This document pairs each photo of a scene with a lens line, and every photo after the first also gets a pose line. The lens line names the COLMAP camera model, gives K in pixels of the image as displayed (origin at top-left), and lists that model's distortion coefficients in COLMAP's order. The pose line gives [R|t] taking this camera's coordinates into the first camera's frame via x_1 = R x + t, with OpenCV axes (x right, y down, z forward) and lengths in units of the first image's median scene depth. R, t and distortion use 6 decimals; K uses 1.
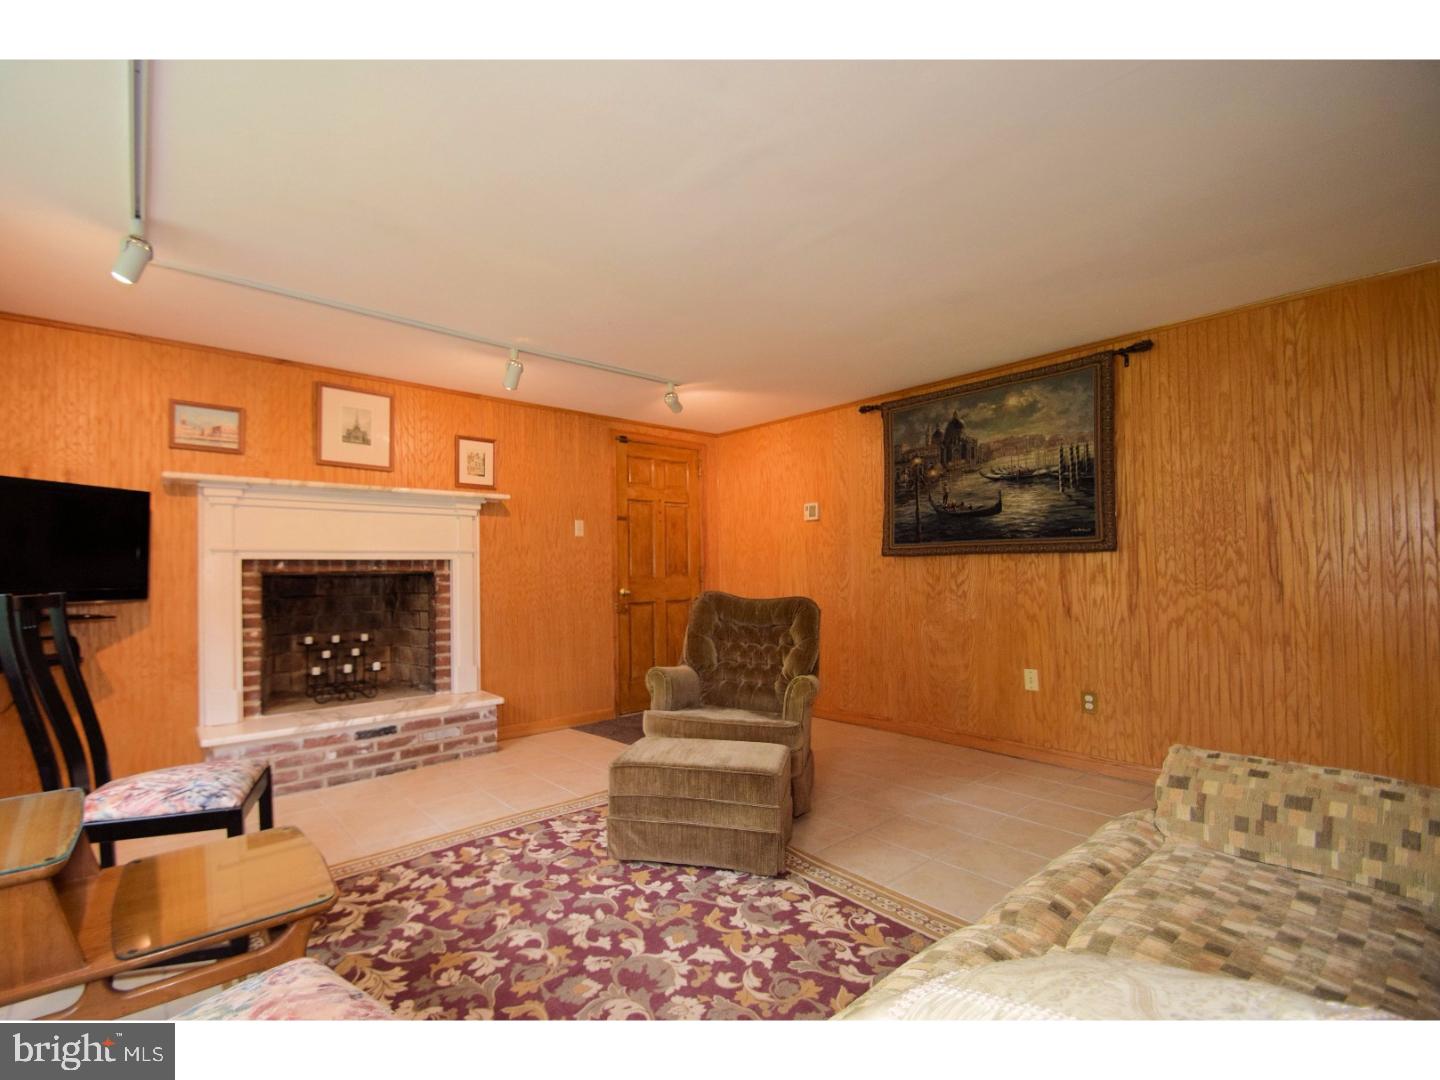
lens RADIAL K [[622.1, 0, 717.4], [0, 622.1, 553.2], [0, 0, 1]] dist [-0.000108, 0.000078]
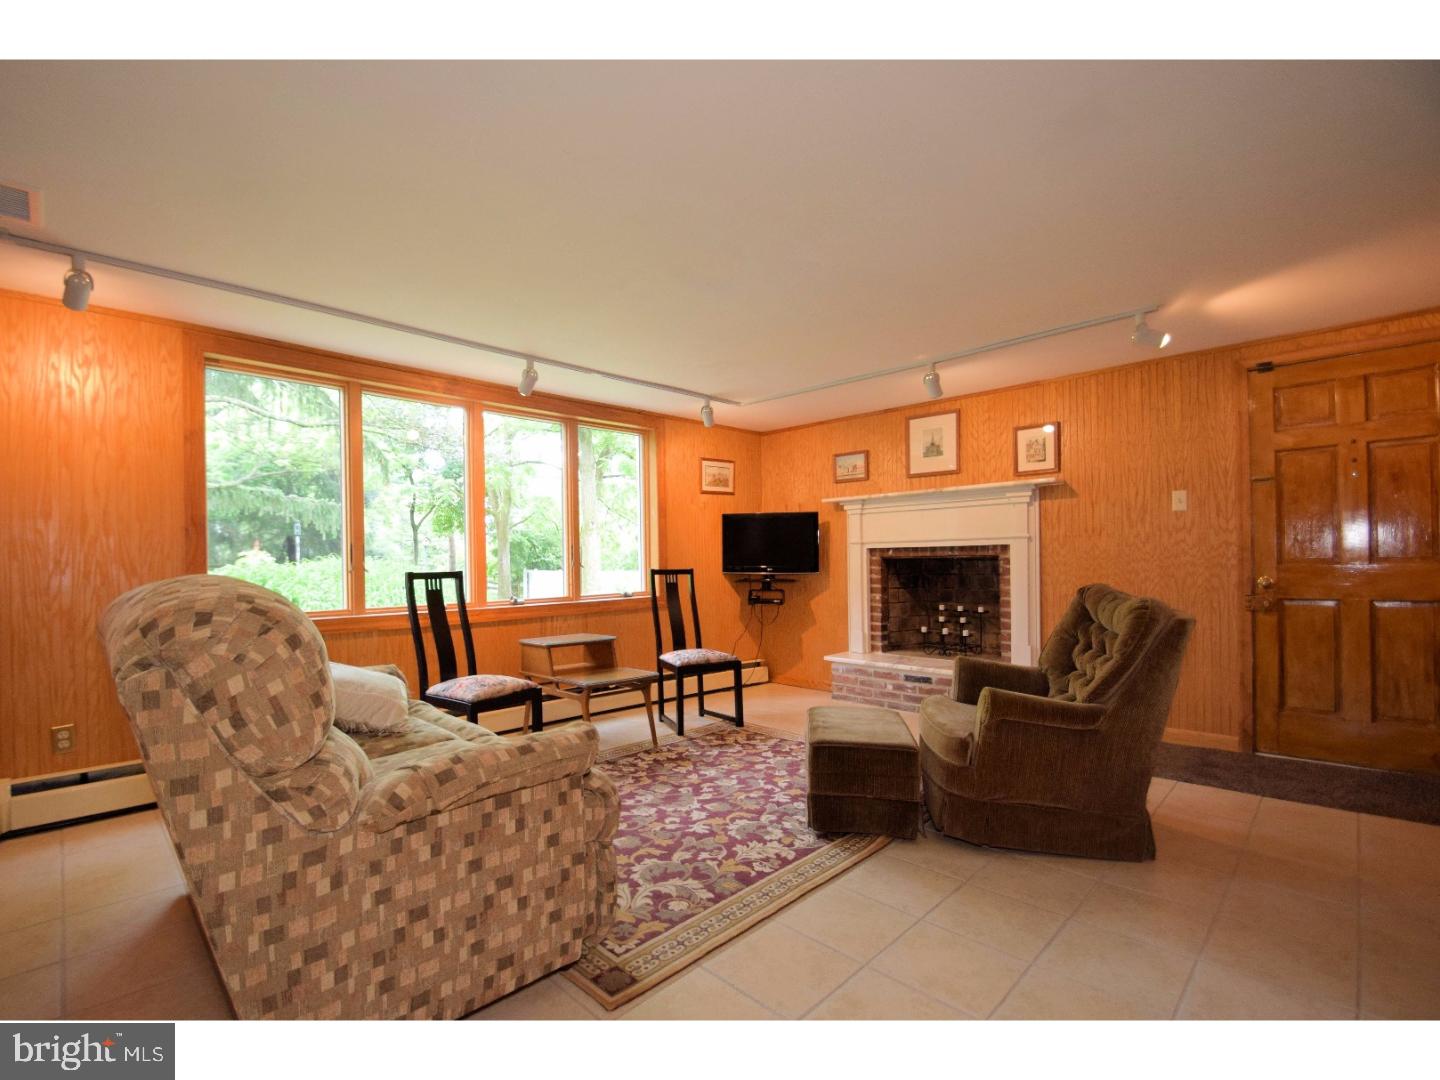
lens RADIAL K [[661.8, 0, 717.8], [0, 661.8, 548.3], [0, 0, 1]] dist [-0.008374, 0.001607]
pose [[0.101040, -0.006548, -0.994861, 0.852635], [0.041762, 0.999125, -0.002335, -0.002172], [0.994005, -0.041312, 0.101225, 0.481504]]
